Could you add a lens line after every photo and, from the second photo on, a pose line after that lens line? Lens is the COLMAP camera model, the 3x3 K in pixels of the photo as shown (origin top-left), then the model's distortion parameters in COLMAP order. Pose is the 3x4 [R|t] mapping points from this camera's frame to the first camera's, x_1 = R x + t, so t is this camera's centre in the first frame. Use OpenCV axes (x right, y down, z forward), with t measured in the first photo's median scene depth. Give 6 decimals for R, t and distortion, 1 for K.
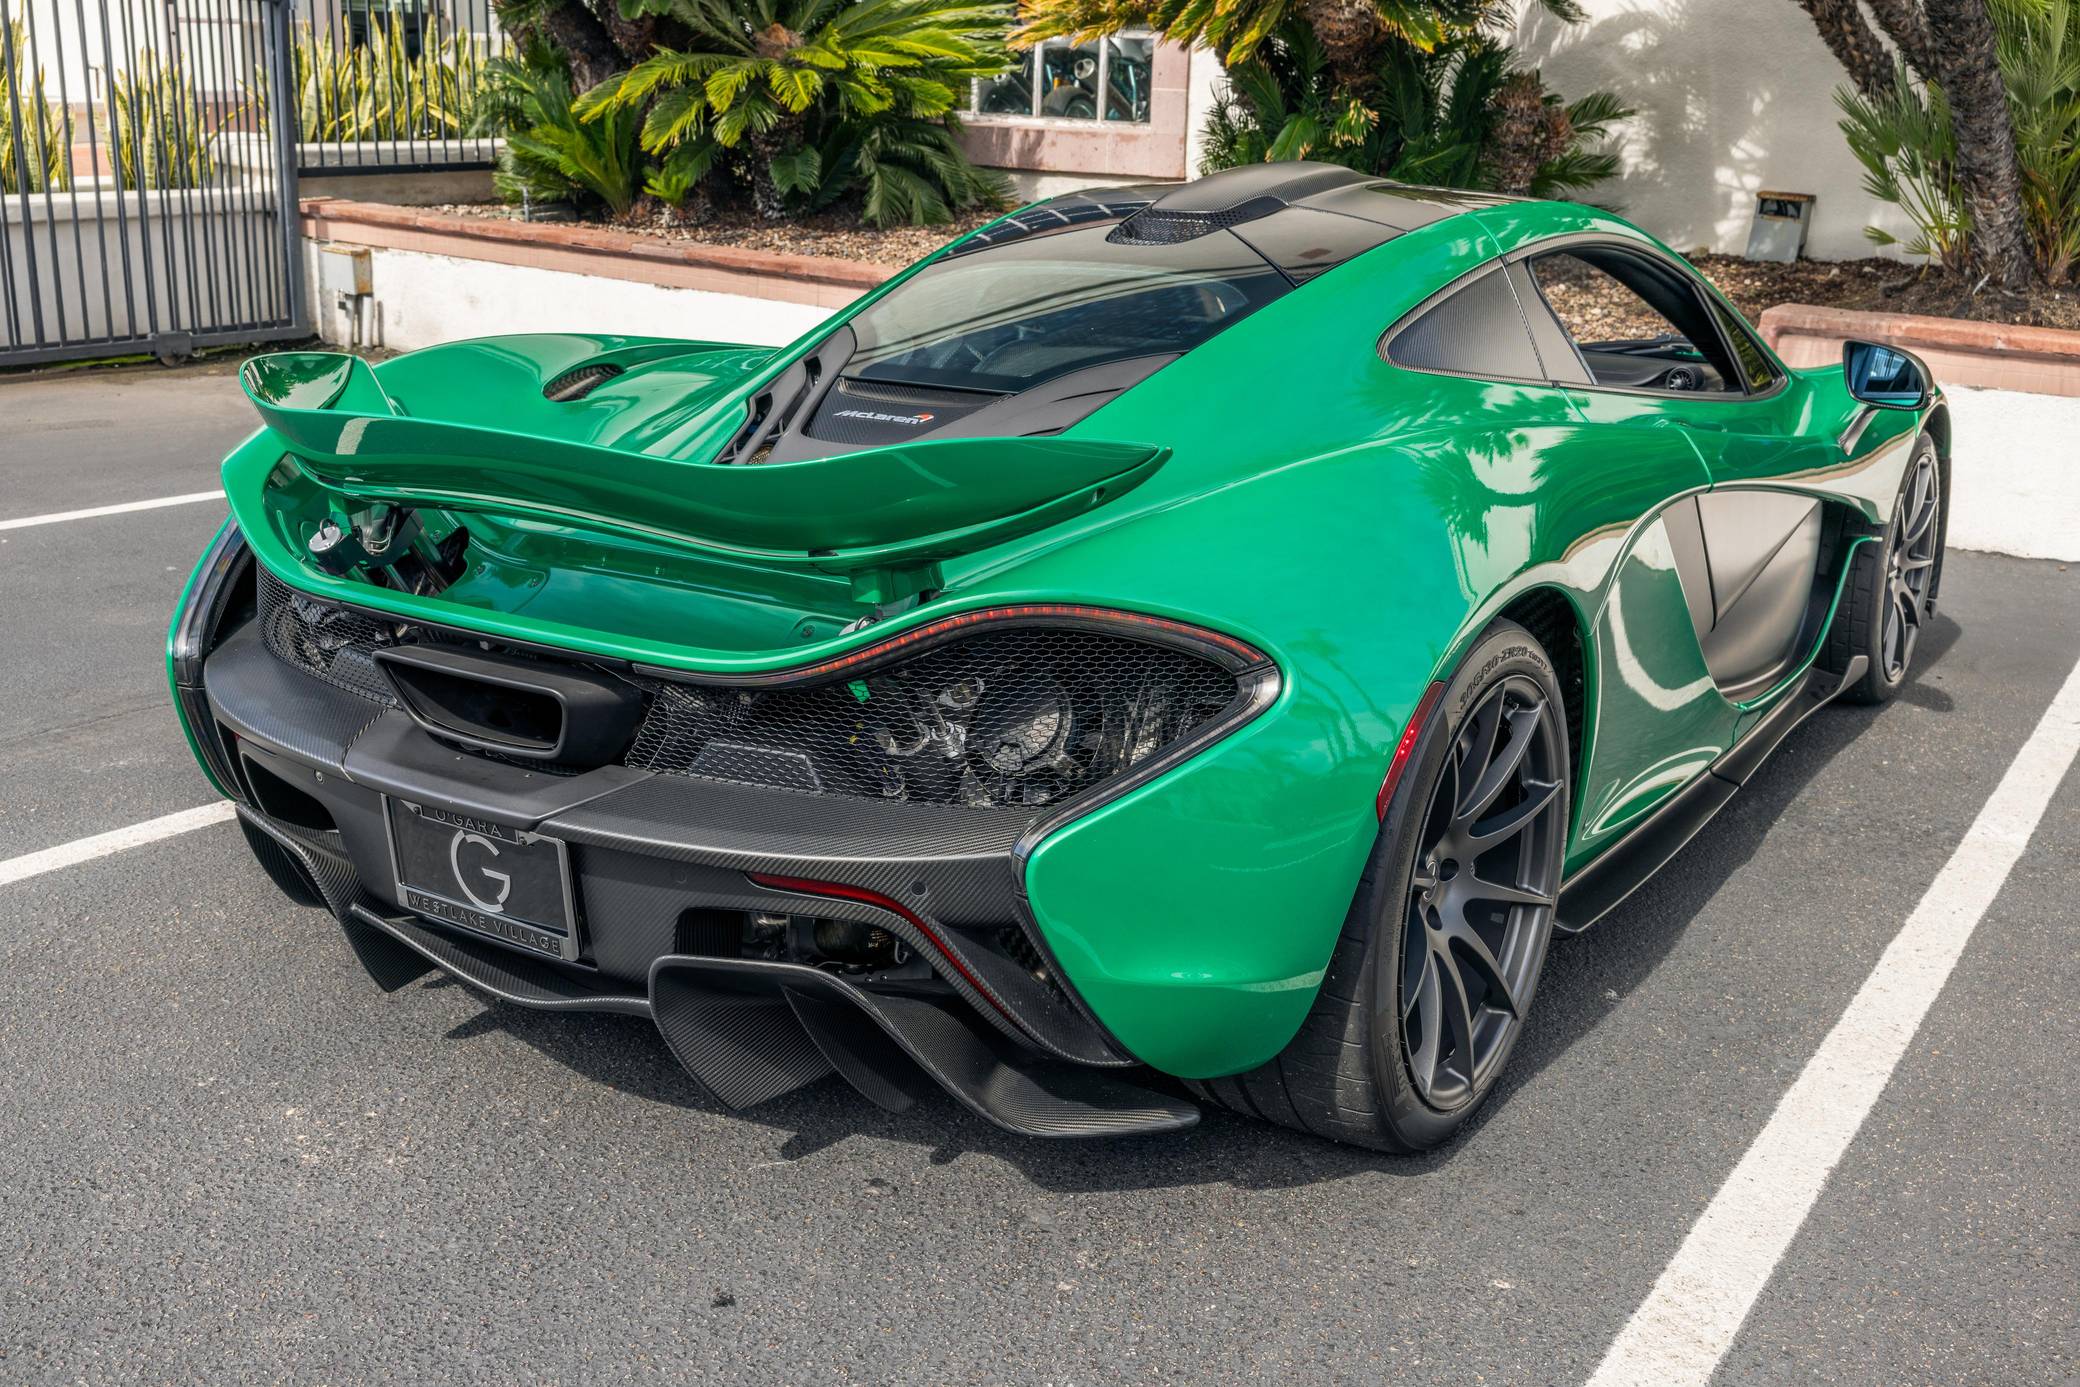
lens RADIAL K [[2100.6, 0, 1047.4], [0, 2100.6, 690.0], [0, 0, 1]] dist [0.003281, 0.005313]
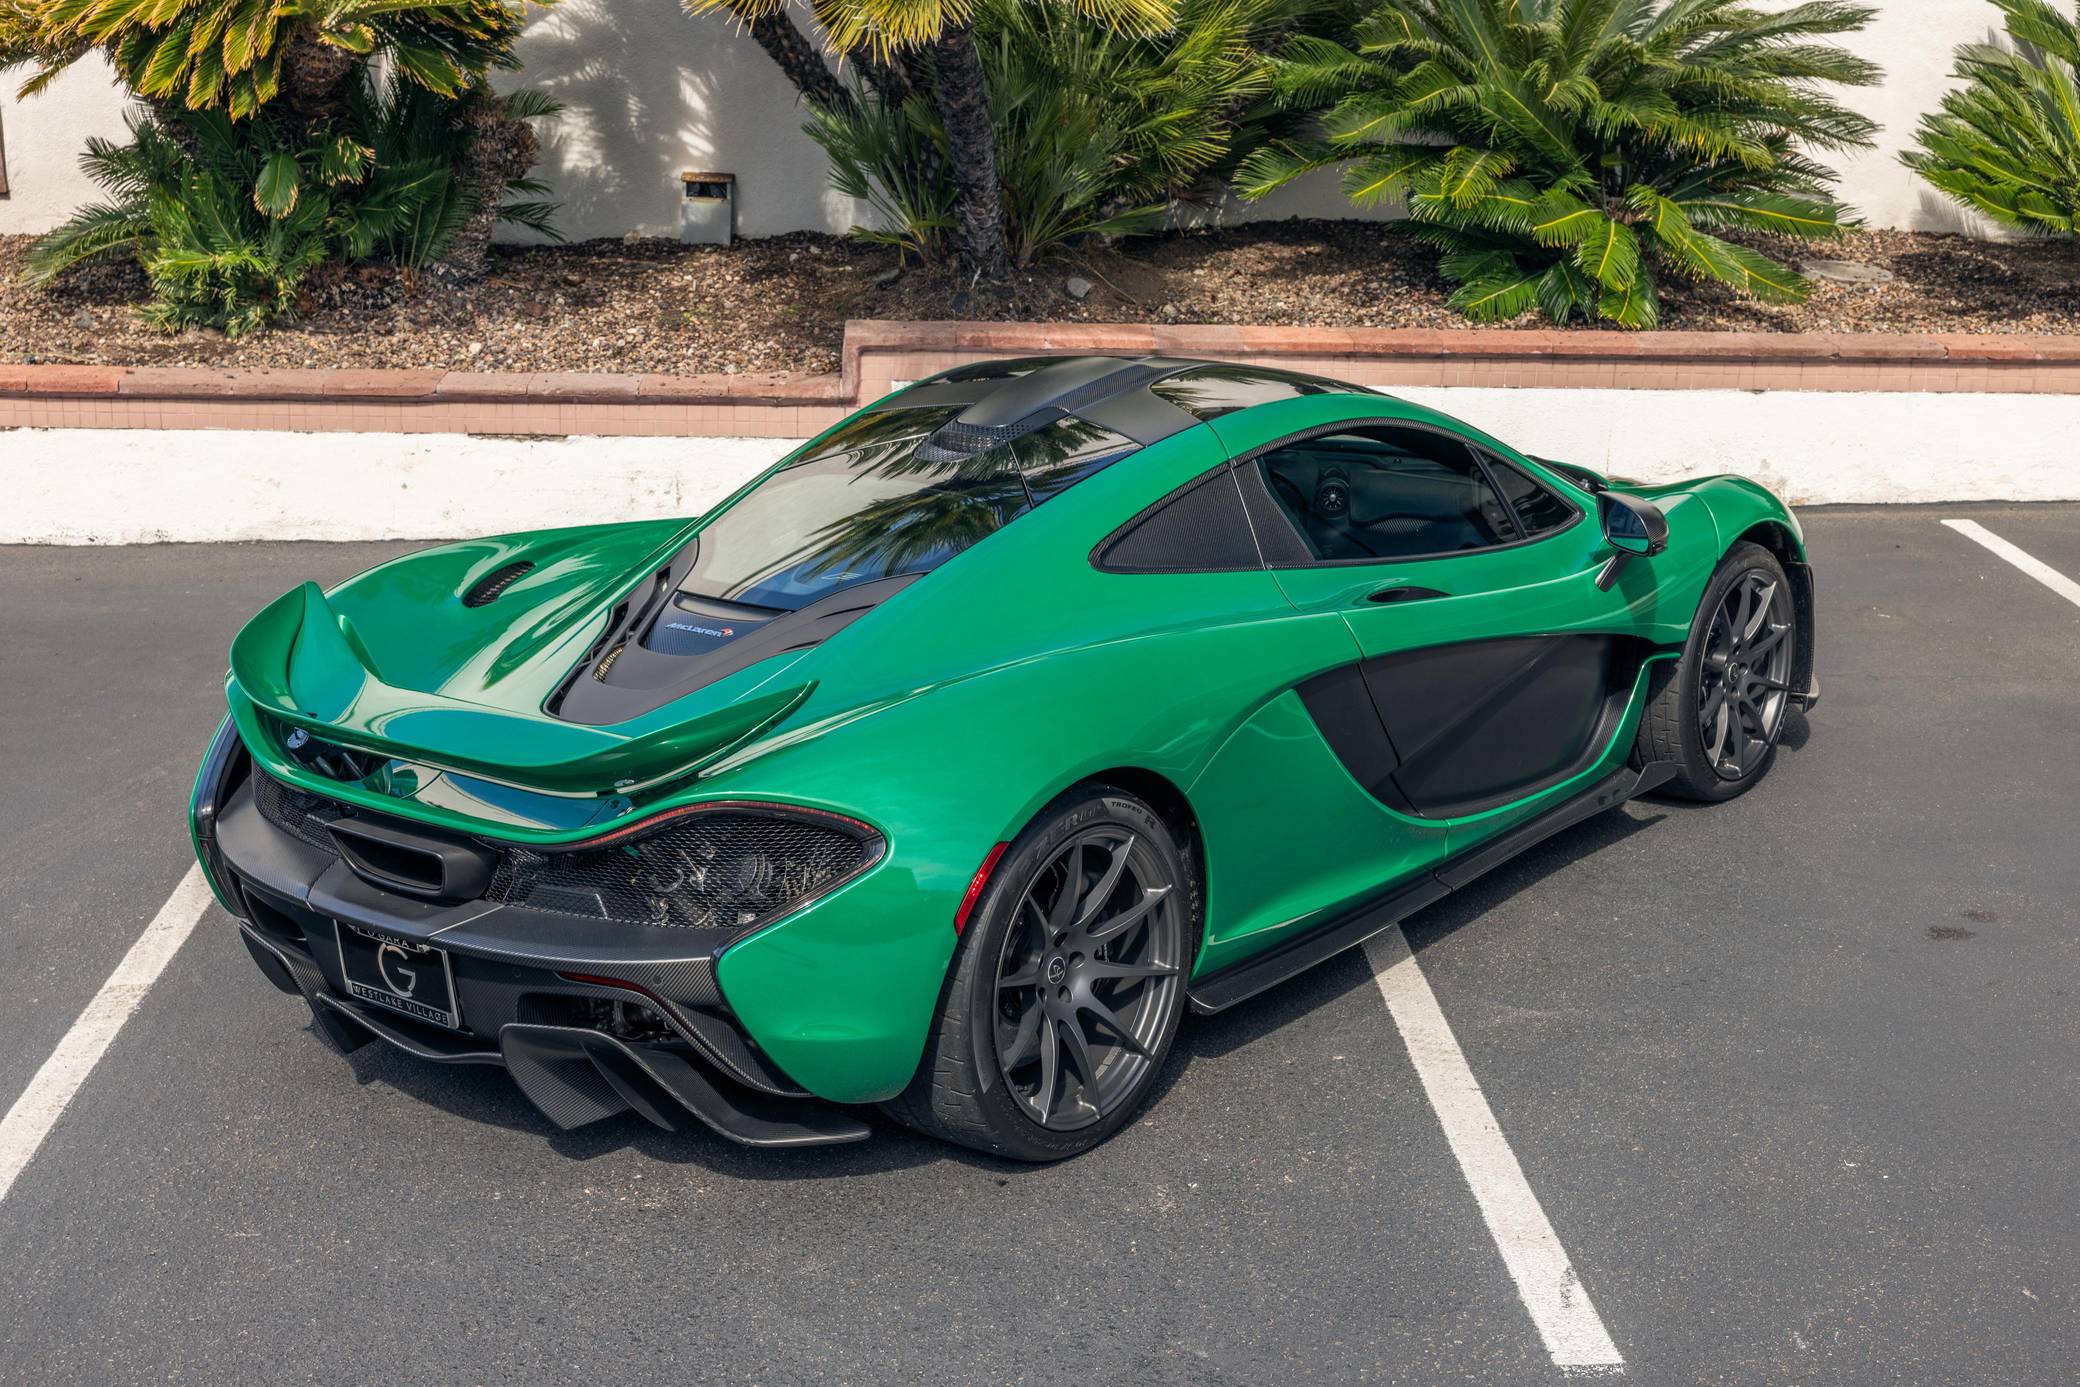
lens RADIAL K [[2997.4, 0, 1043.9], [0, 2997.4, 684.6], [0, 0, 1]] dist [0.005995, 0.005475]
pose [[0.808209, -0.186588, 0.558554, -0.470181], [0.181383, 0.981240, 0.065333, -0.081140], [-0.560266, 0.048509, 0.826891, -0.334847]]
